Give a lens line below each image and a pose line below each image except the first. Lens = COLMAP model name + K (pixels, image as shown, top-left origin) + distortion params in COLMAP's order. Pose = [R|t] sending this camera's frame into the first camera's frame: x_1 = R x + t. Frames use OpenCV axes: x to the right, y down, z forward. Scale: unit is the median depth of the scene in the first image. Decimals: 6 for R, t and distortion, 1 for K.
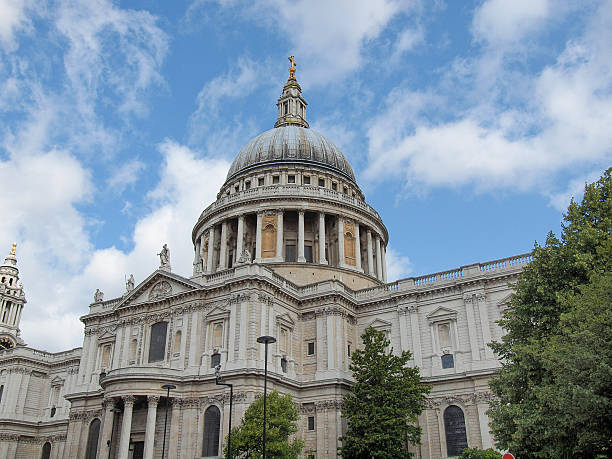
lens RADIAL K [[570.1, 0, 306.0], [0, 570.1, 229.5], [0, 0, 1]] dist [-0.019042, -0.019620]
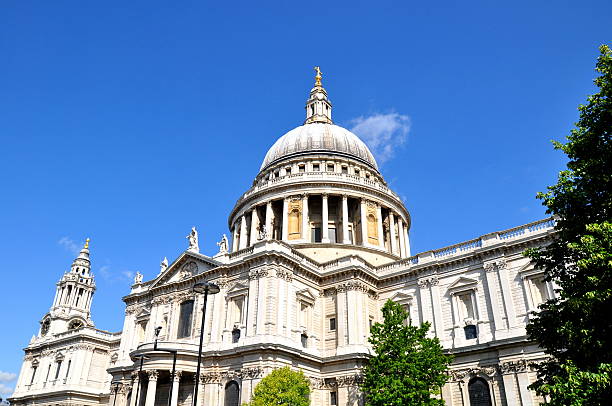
lens RADIAL K [[473.7, 0, 306.0], [0, 473.7, 203.0], [0, 0, 1]] dist [-0.114024, 0.008341]
pose [[0.995119, -0.038672, -0.090791, 0.037693], [0.032663, 0.997234, -0.066770, 0.040982], [0.093122, 0.063479, 0.993629, 0.130571]]
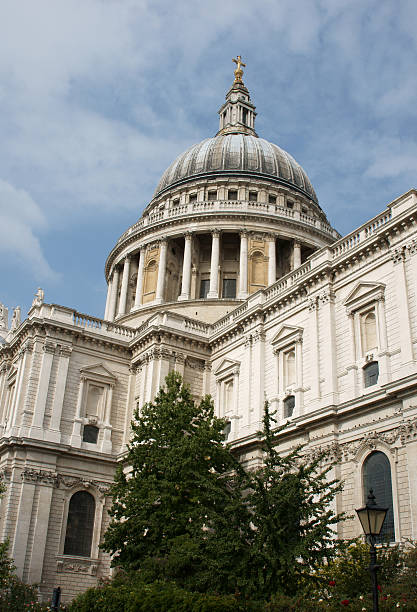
lens RADIAL K [[648.5, 0, 208.5], [0, 648.5, 306.0], [0, 0, 1]] dist [-0.102352, -0.001373]
pose [[0.894712, -0.158795, -0.417462, 0.372995], [0.154830, 0.986979, -0.043594, 0.105706], [0.418949, -0.025631, 0.907648, 0.239607]]
